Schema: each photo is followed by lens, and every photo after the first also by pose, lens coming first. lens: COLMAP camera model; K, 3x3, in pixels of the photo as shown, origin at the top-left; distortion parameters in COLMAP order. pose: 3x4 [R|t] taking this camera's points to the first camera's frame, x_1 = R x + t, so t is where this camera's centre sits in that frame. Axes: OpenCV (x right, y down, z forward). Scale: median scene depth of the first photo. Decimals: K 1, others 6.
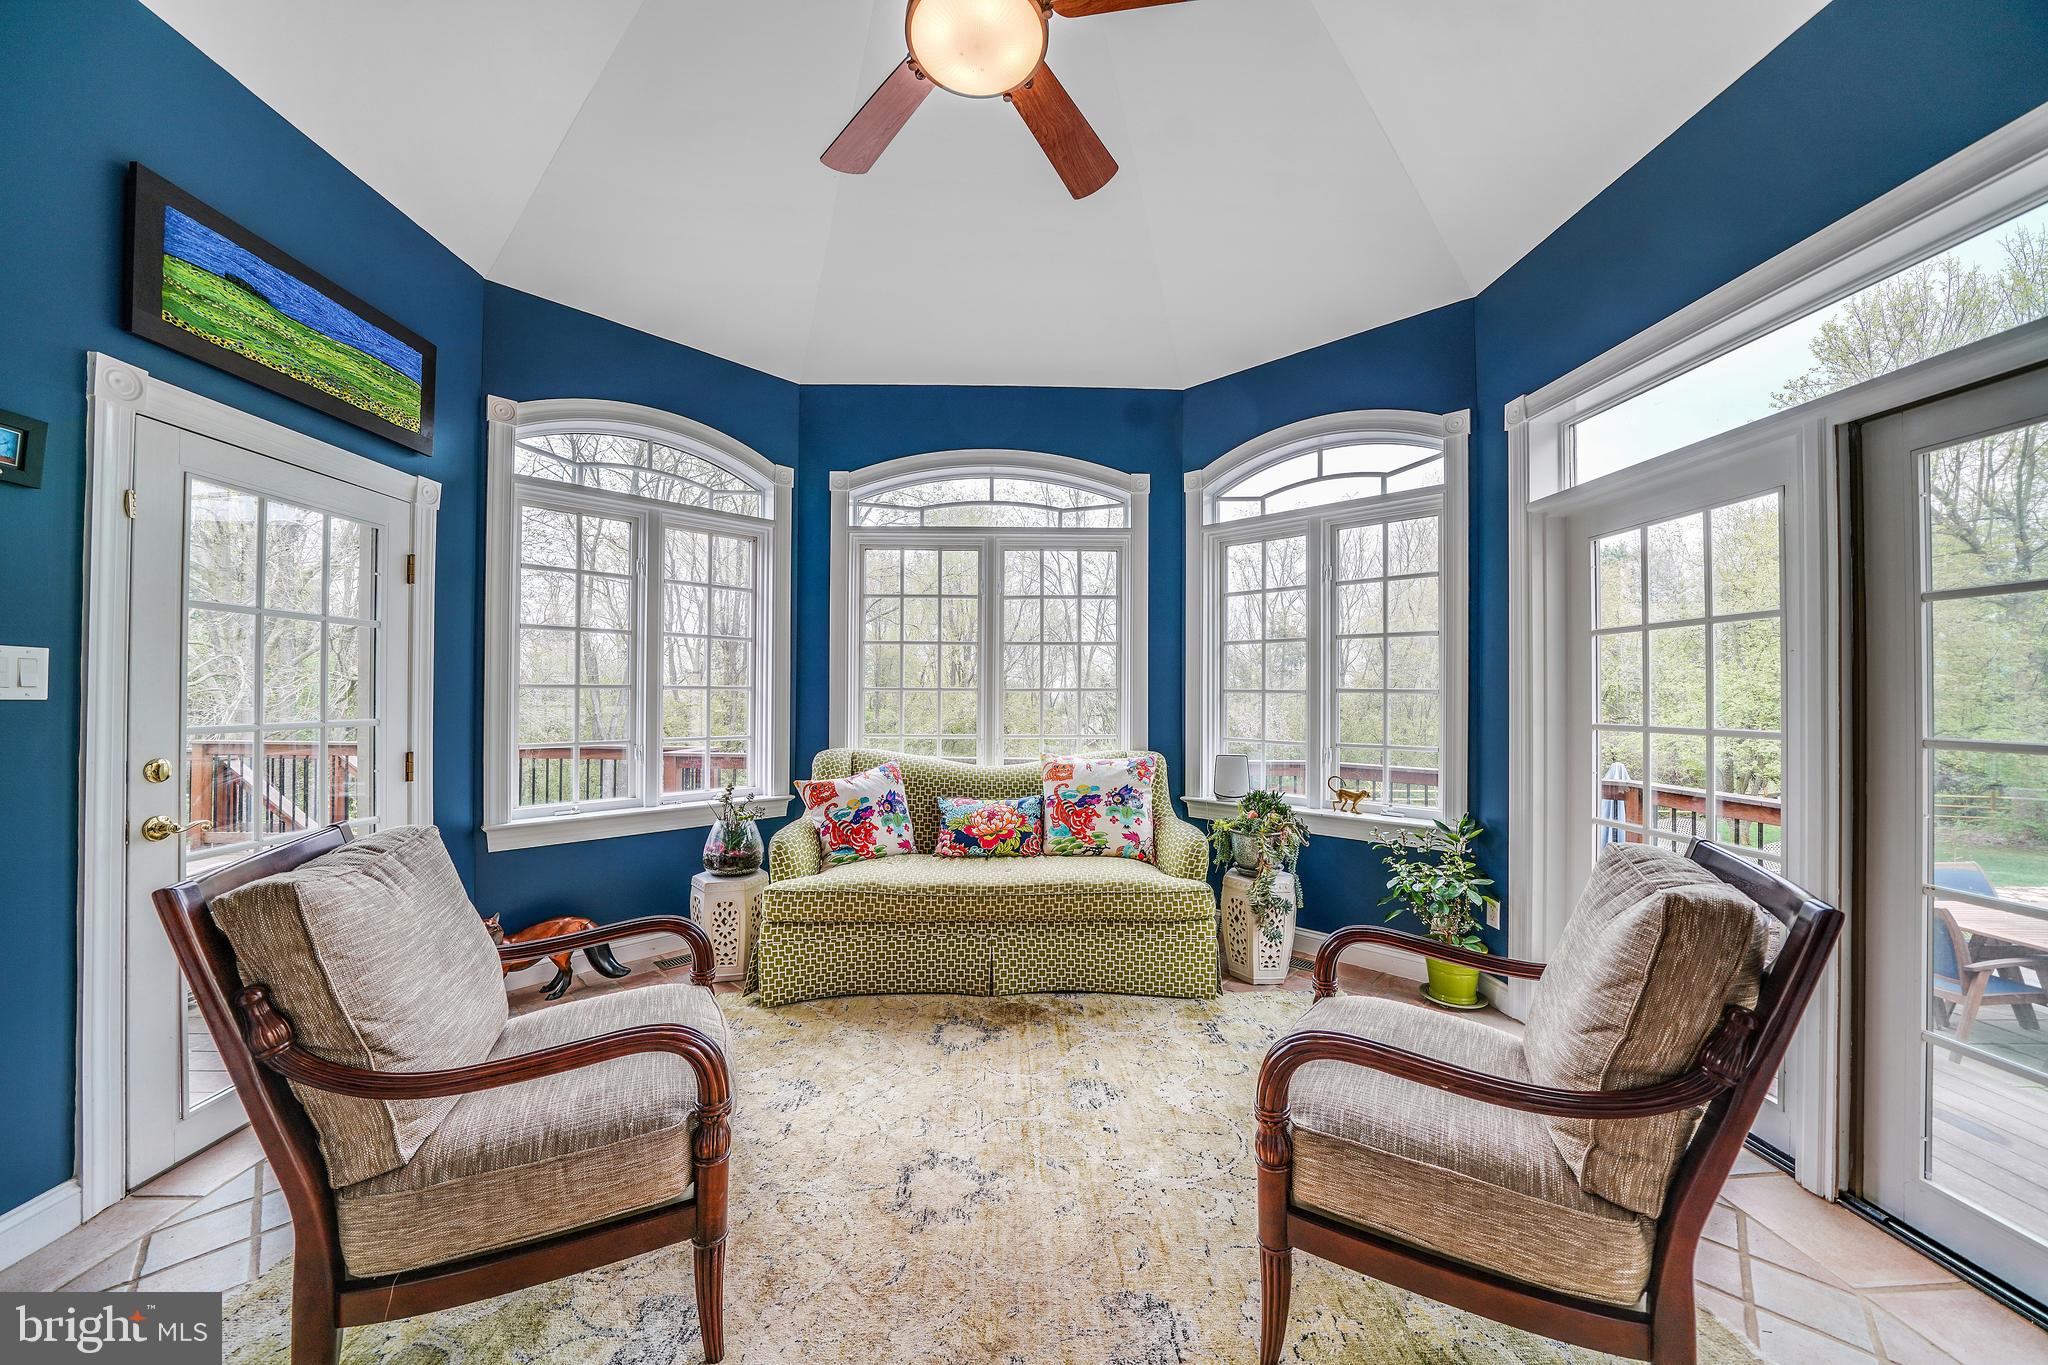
lens RADIAL K [[707.4, 0, 1014.0], [0, 707.4, 661.7], [0, 0, 1]] dist [-0.022885, 0.001279]
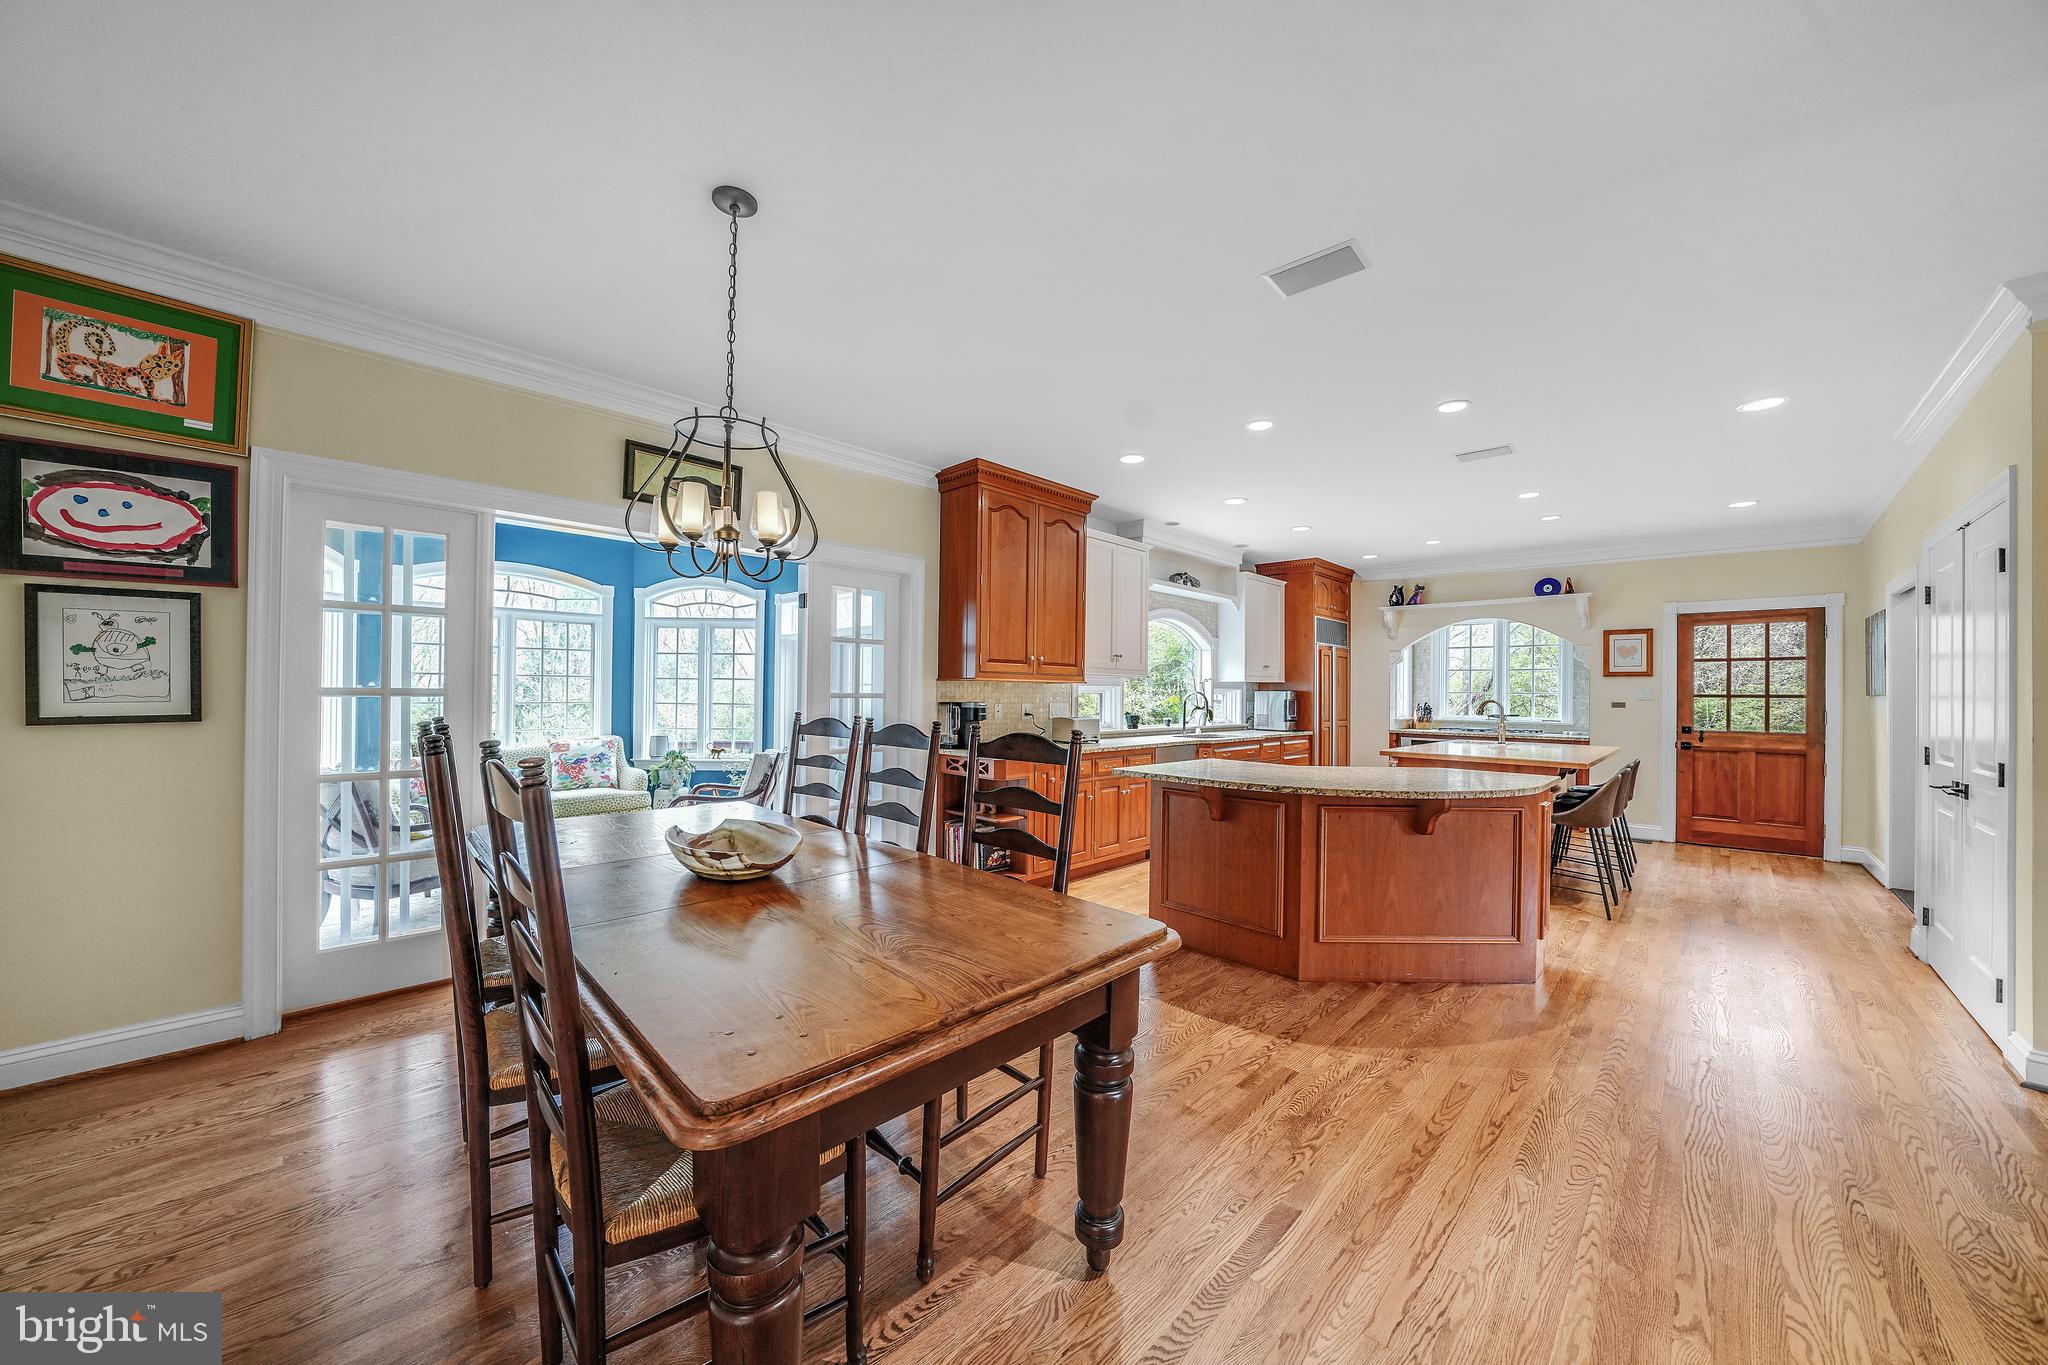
lens RADIAL K [[707.4, 0, 1024.9], [0, 707.4, 685.5], [0, 0, 1]] dist [-0.022885, 0.001279]
pose [[0.703755, 0.014316, 0.710298, -0.397791], [-0.018230, 0.999832, -0.002089, -0.027048], [-0.710208, -0.011479, 0.703898, -1.194571]]
